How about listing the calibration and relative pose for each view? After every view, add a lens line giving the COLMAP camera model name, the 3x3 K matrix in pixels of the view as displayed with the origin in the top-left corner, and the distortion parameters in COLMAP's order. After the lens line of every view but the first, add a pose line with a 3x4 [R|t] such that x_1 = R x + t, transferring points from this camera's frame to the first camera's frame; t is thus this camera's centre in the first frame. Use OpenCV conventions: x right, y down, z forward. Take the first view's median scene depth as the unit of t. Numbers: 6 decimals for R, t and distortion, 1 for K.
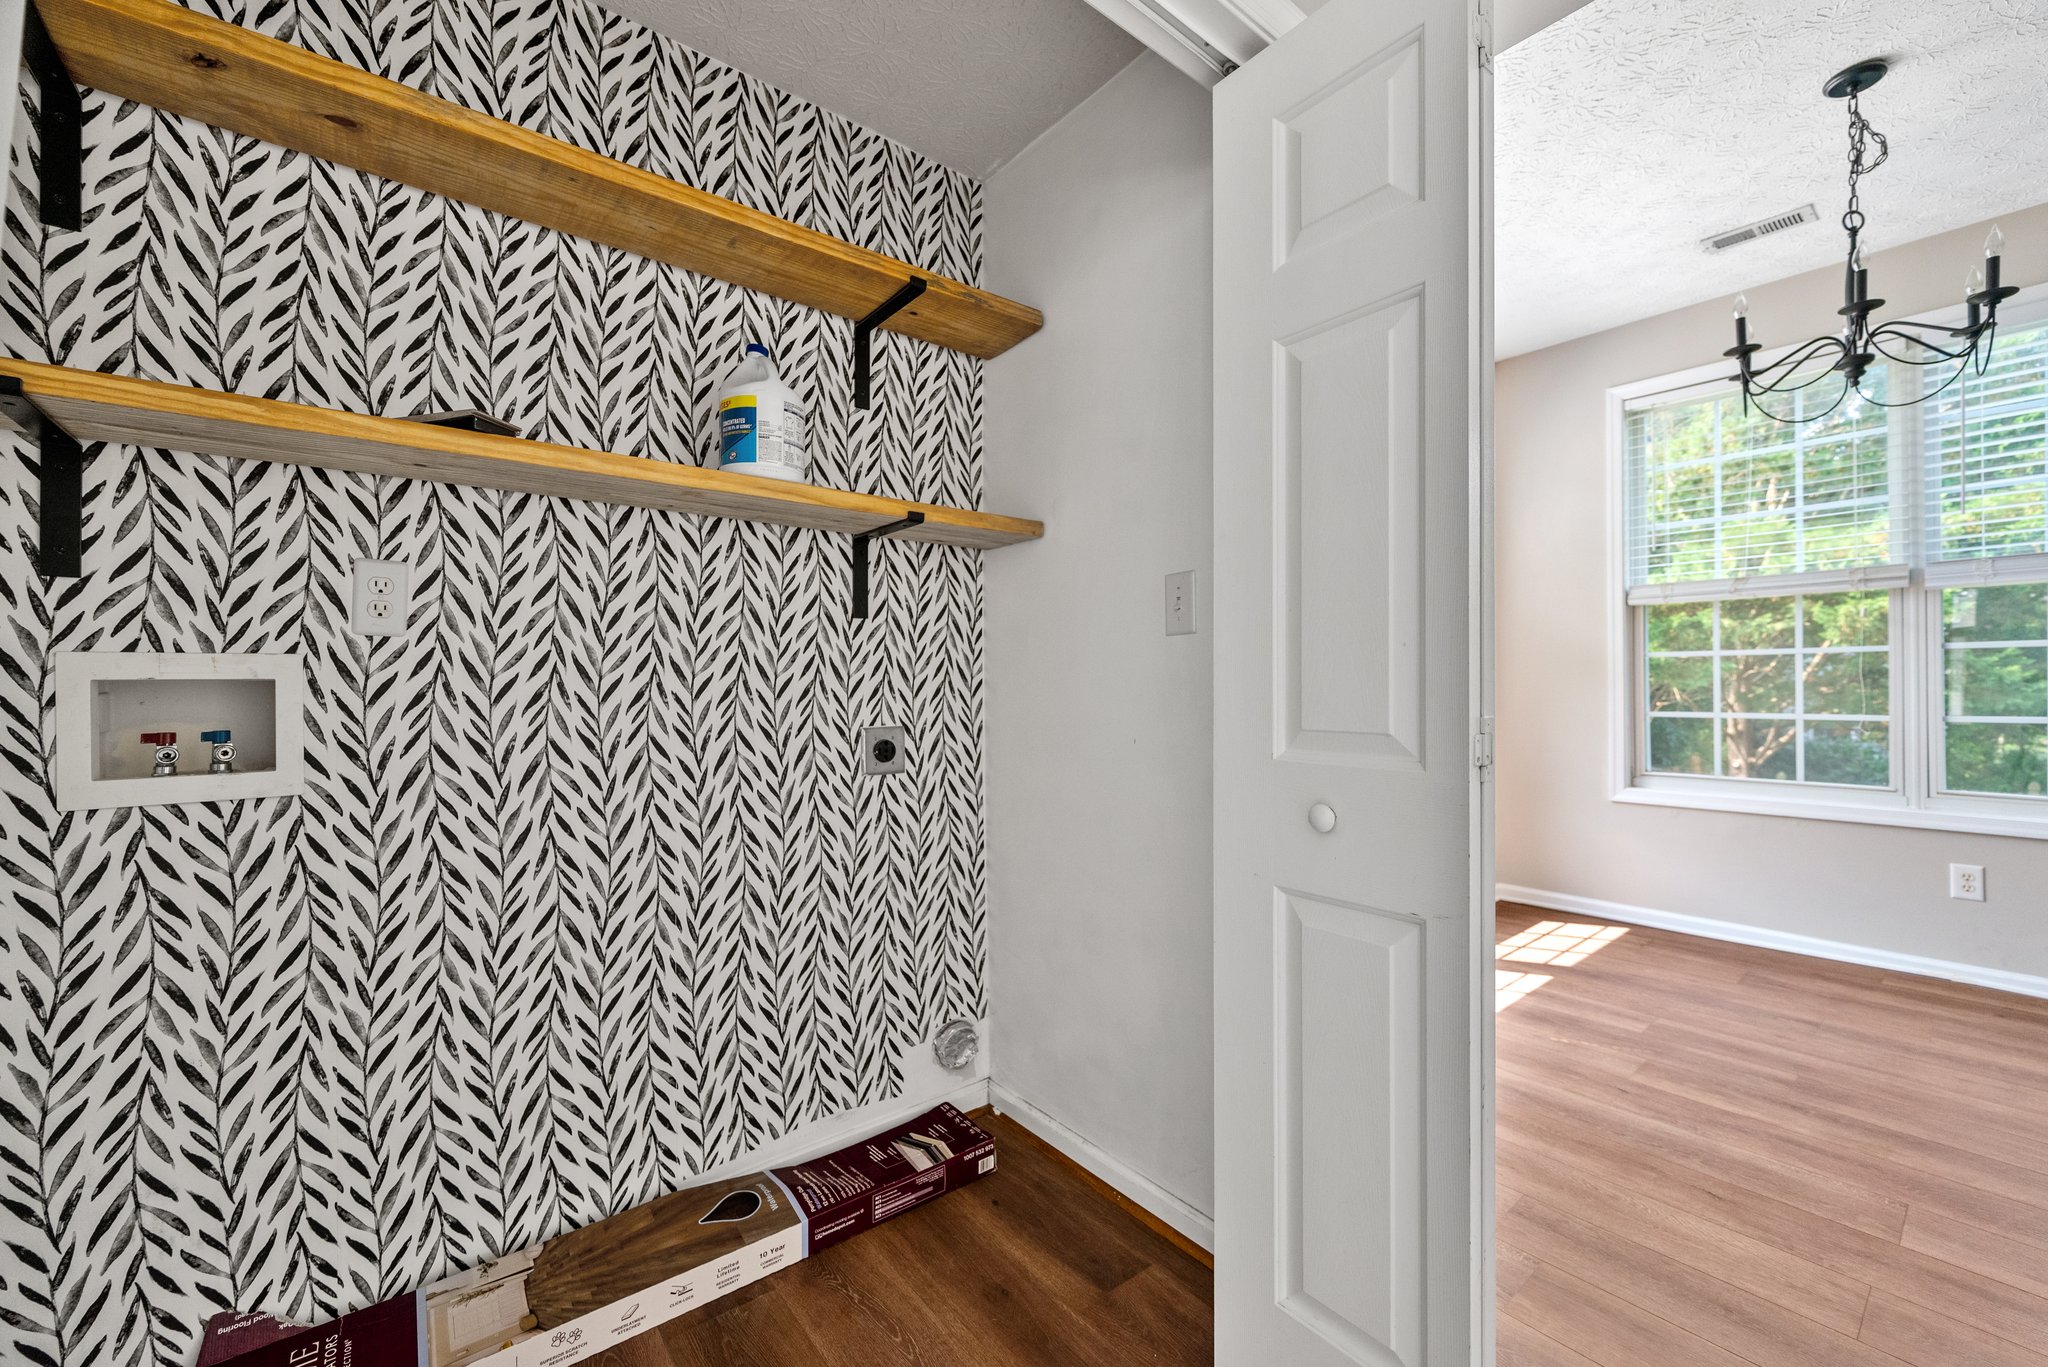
lens RADIAL K [[807.4, 0, 1021.1], [0, 807.4, 685.1], [0, 0, 1]] dist [0.002733, 0.000093]
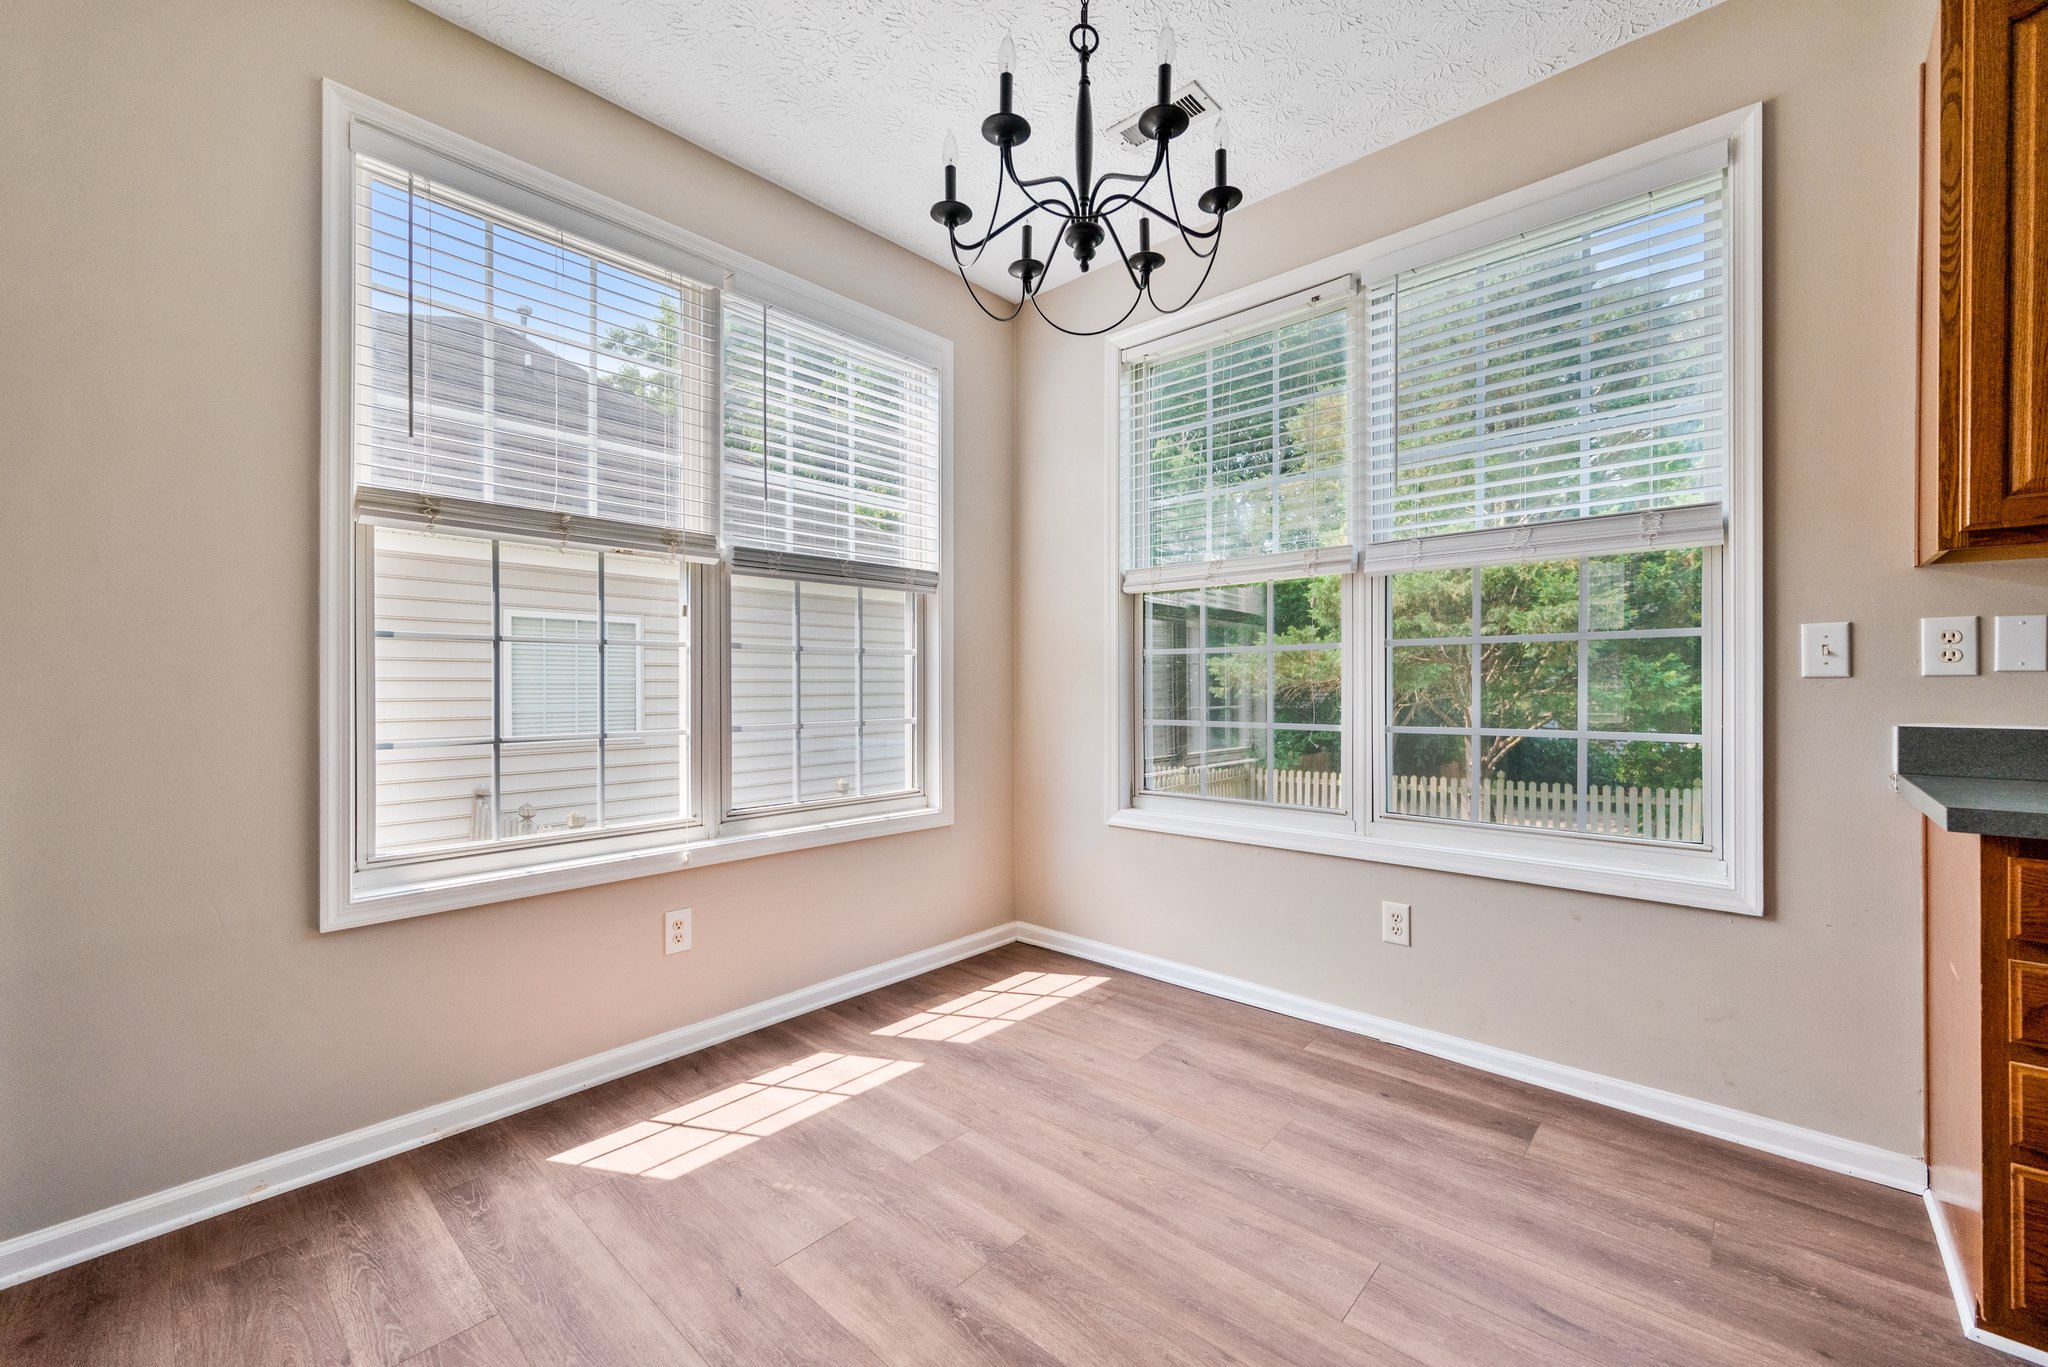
lens RADIAL K [[807.4, 0, 1031.8], [0, 807.4, 686.6], [0, 0, 1]] dist [0.002733, 0.000093]
pose [[0.988244, 0.005146, 0.152798, 0.668289], [-0.005617, 0.999981, 0.002649, -0.003243], [-0.152781, -0.003476, 0.988254, 0.230262]]
